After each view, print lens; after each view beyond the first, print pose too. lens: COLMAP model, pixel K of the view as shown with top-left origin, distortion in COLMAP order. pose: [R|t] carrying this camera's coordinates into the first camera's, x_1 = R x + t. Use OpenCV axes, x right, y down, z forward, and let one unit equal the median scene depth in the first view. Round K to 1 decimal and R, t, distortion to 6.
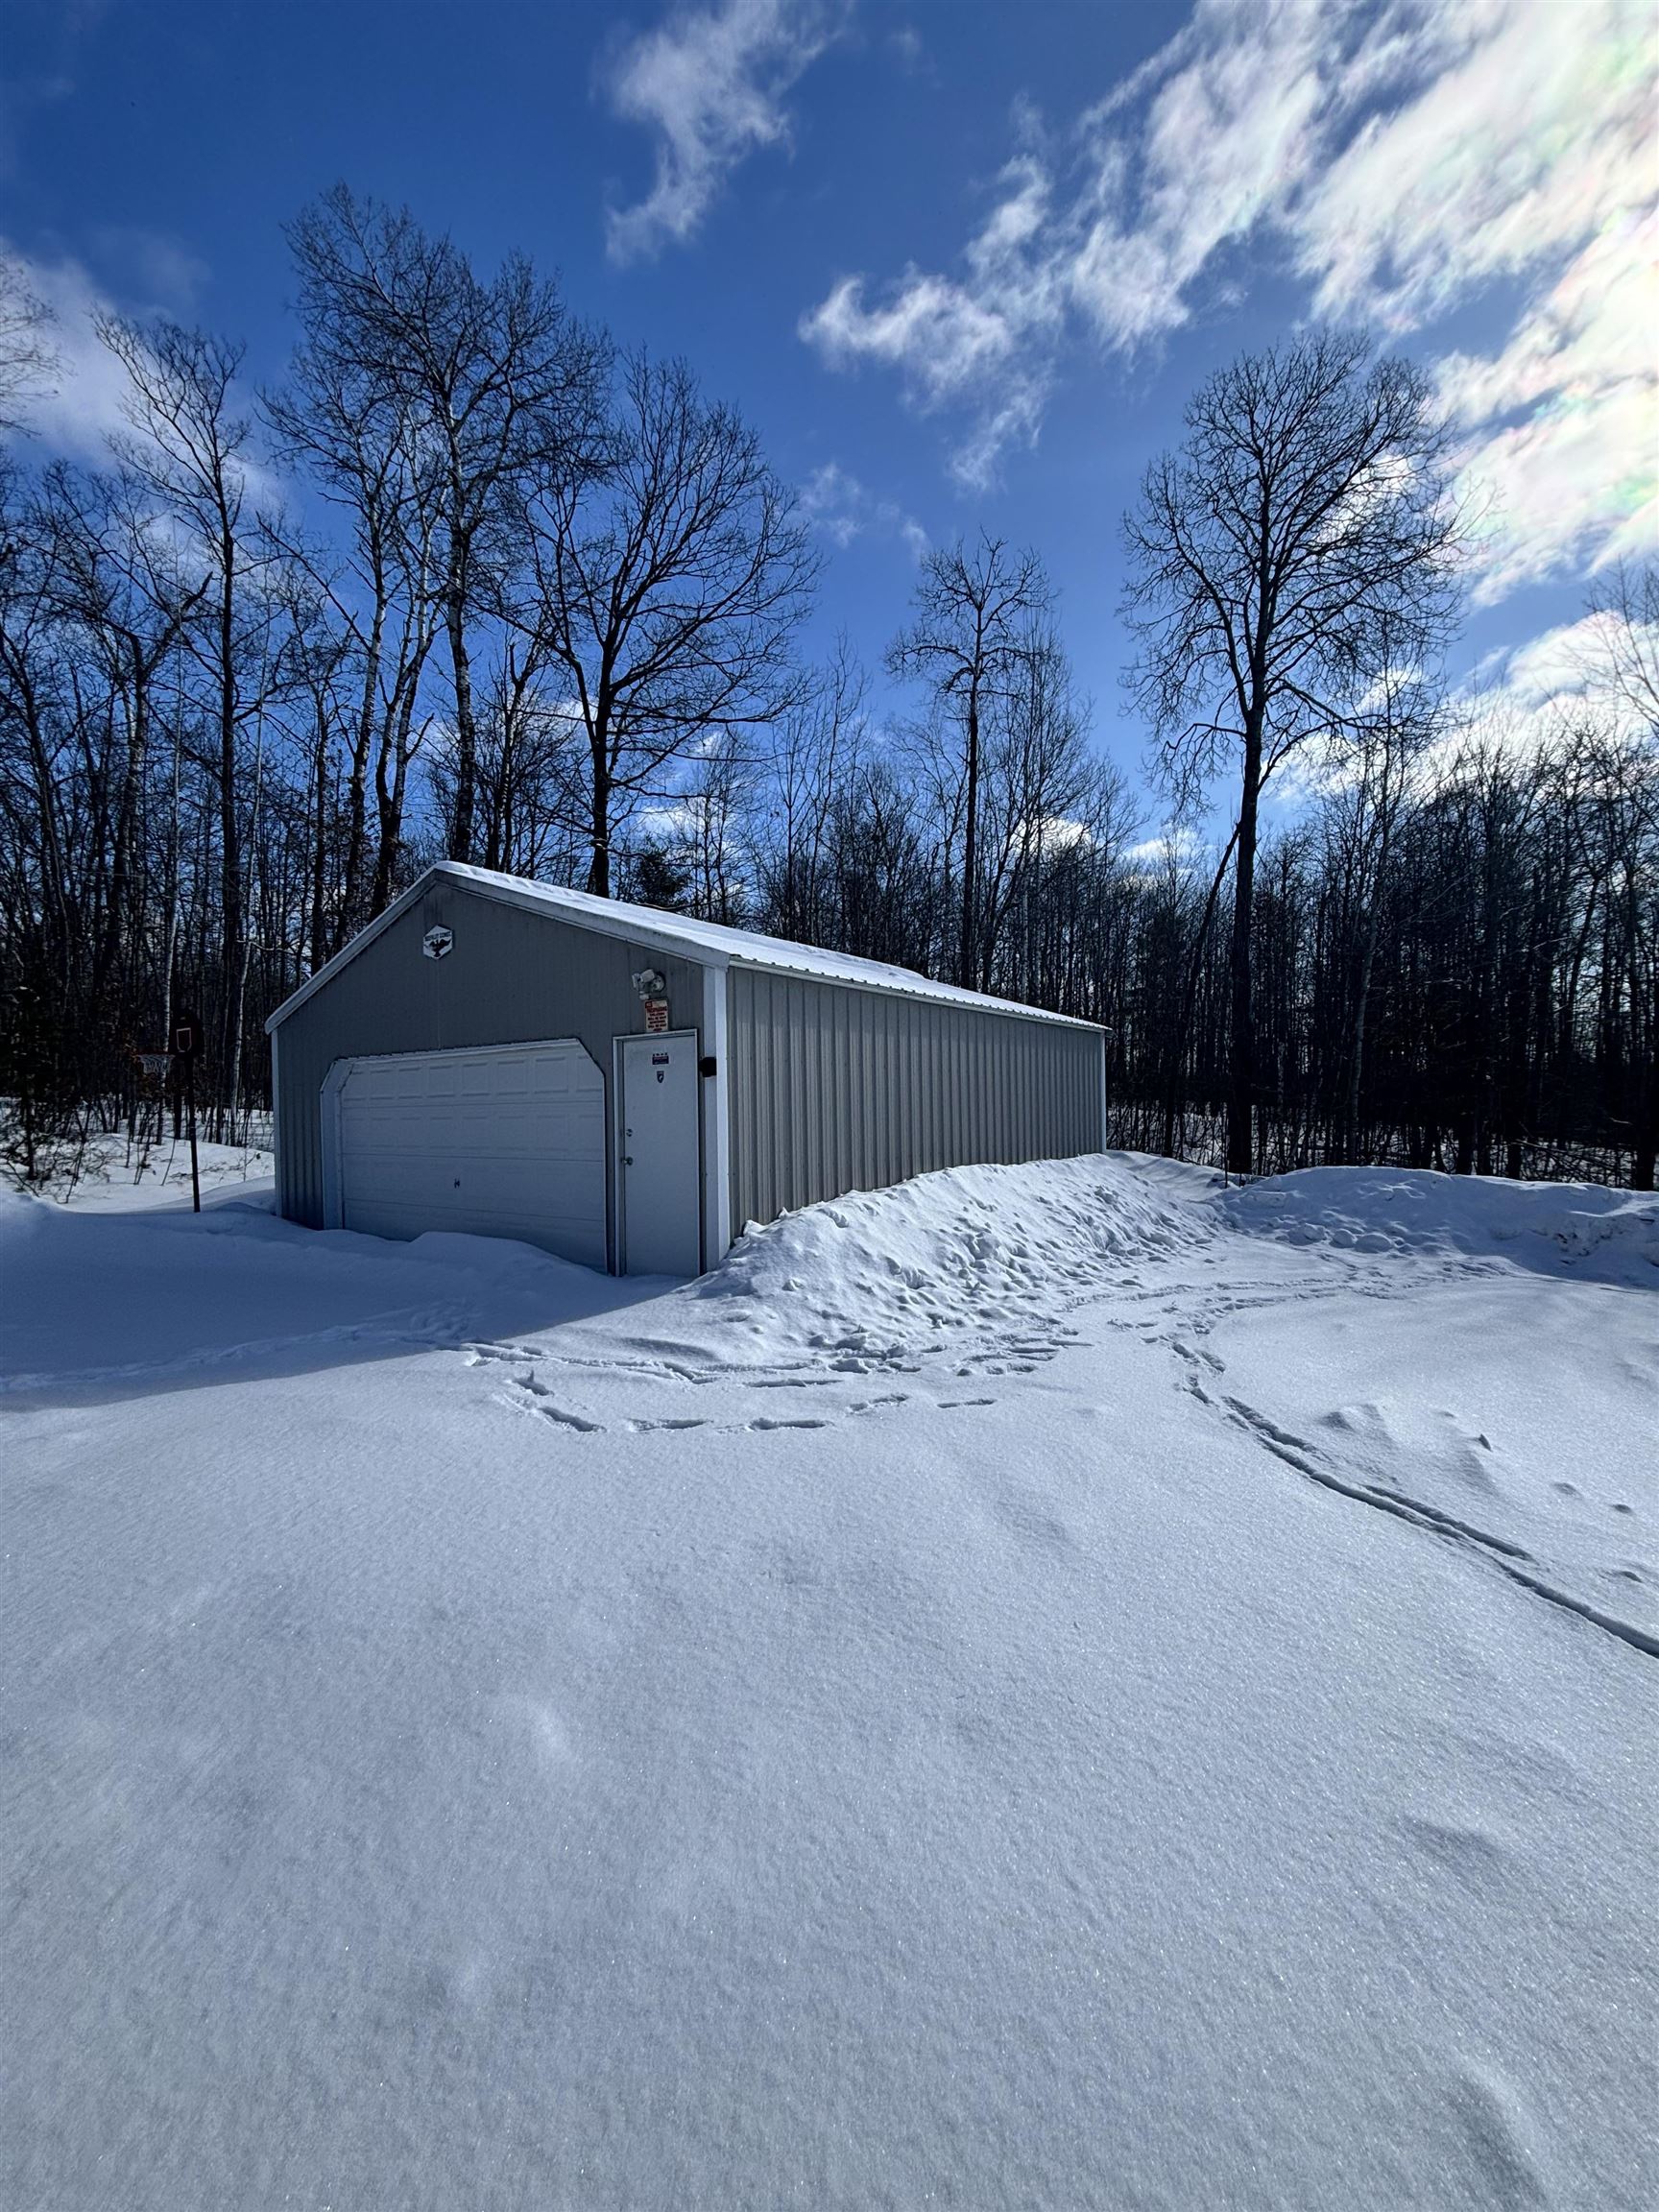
lens RADIAL K [[874.3, 0, 828.5], [0, 874.3, 1108.7], [0, 0, 1]] dist [-0.000944, -0.000038]
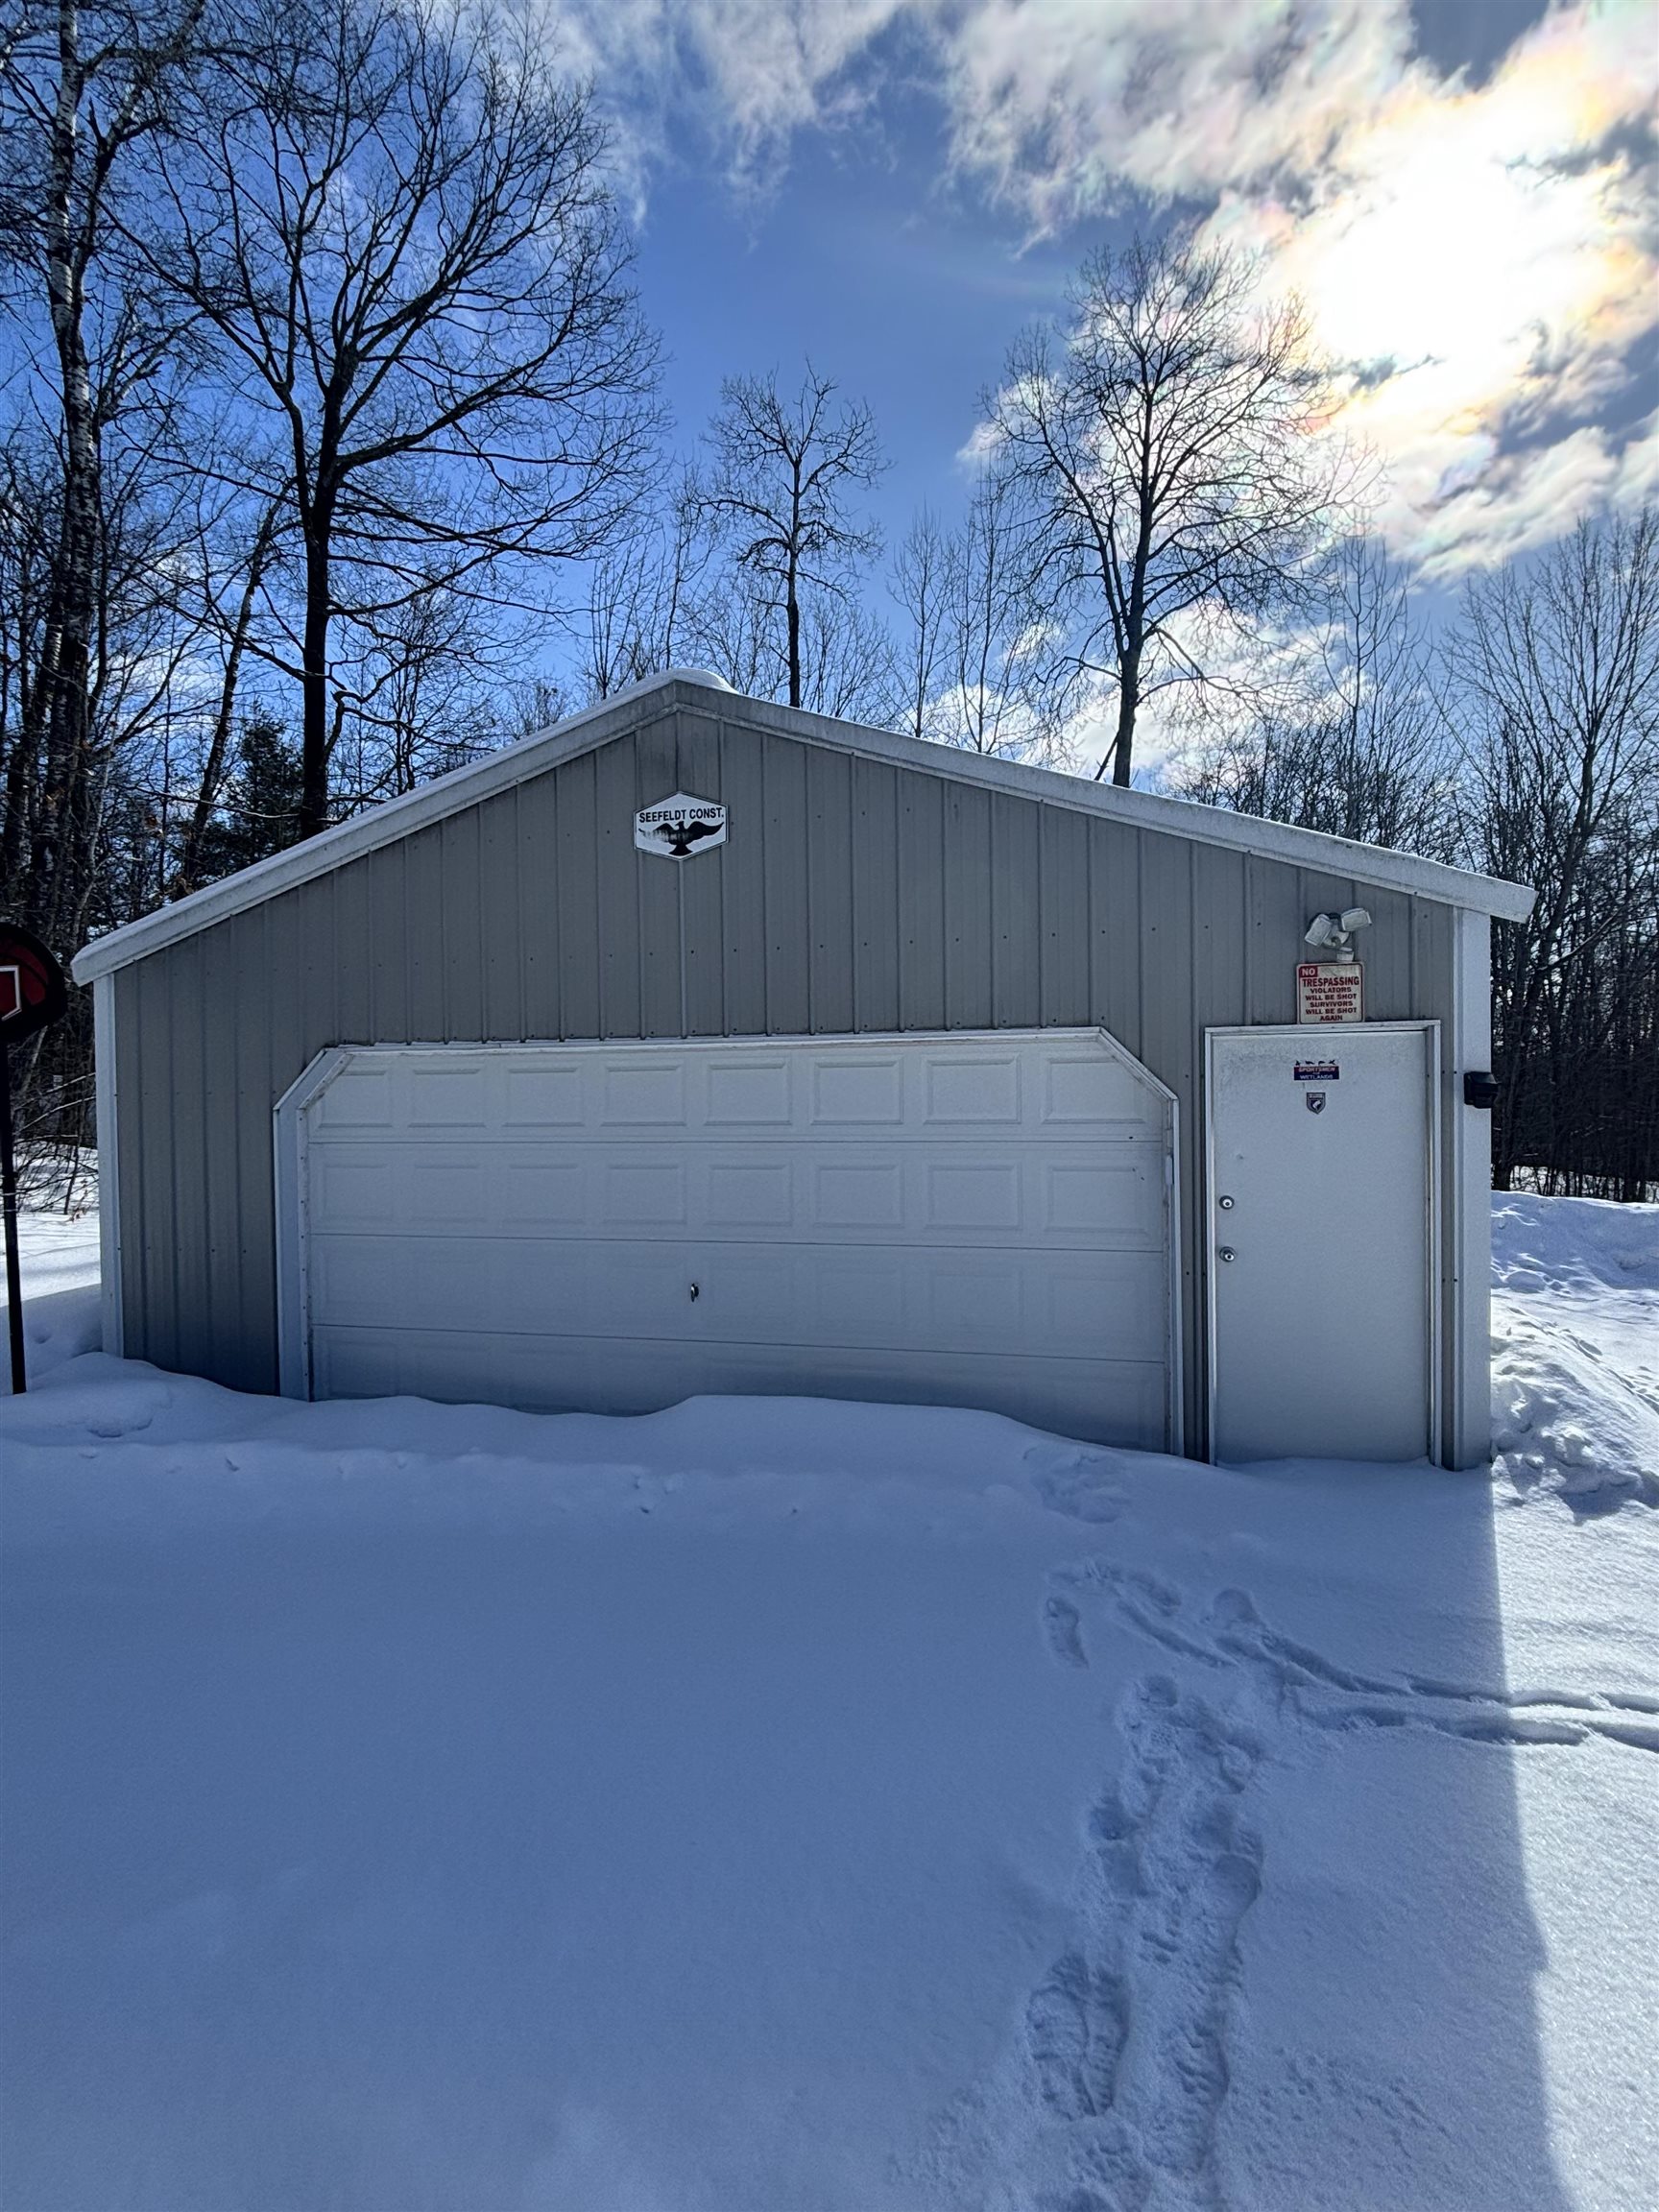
lens RADIAL K [[1087.7, 0, 830.0], [0, 1087.7, 1100.7], [0, 0, 1]] dist [-0.000004, -0.000332]
pose [[0.930892, 0.002997, 0.365281, -0.184328], [-0.002225, 0.999994, -0.002534, -0.008854], [-0.365287, 0.001546, 0.930894, 0.116071]]
